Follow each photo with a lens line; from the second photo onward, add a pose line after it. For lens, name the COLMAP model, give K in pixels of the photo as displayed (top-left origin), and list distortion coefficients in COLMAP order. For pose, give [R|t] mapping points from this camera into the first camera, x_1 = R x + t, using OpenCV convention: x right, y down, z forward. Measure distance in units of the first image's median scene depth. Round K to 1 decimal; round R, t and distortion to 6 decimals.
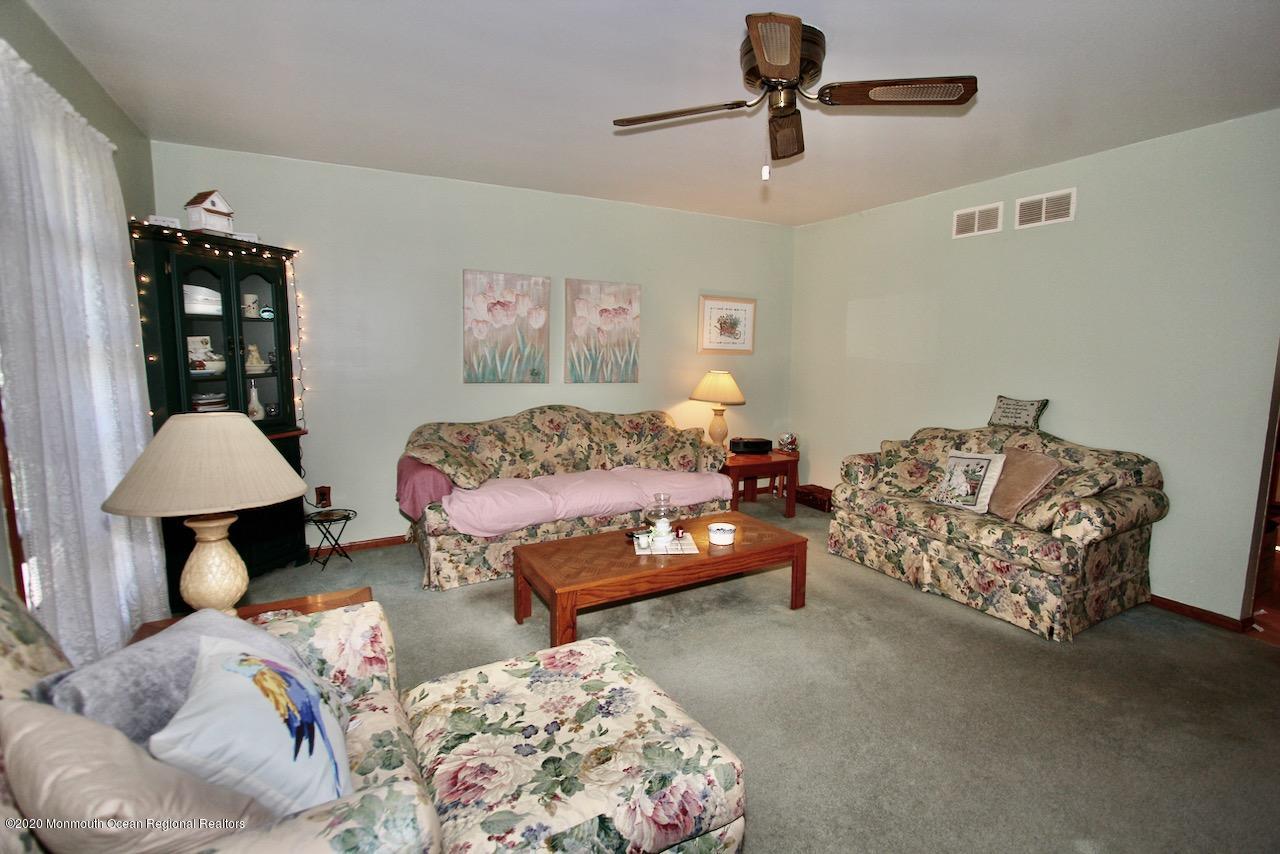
lens RADIAL K [[590.8, 0, 648.4], [0, 590.8, 420.0], [0, 0, 1]] dist [-0.014919, 0.000966]
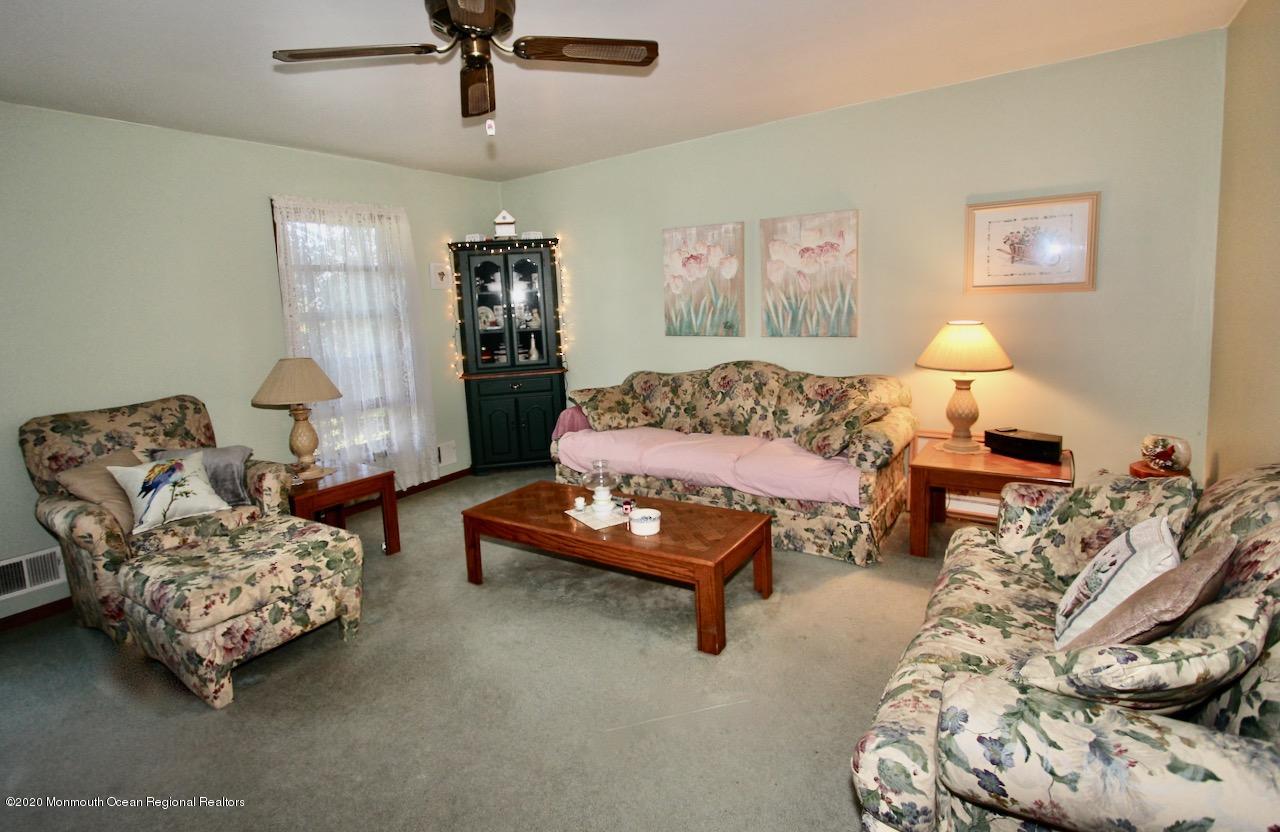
lens RADIAL K [[645.2, 0, 638.3], [0, 645.2, 377.9], [0, 0, 1]] dist [-0.019279, 0.000171]
pose [[0.442288, 0.075802, -0.893664, 0.688046], [-0.050361, 0.996949, 0.059638, -0.051660], [0.895458, 0.018629, 0.444756, 0.419809]]
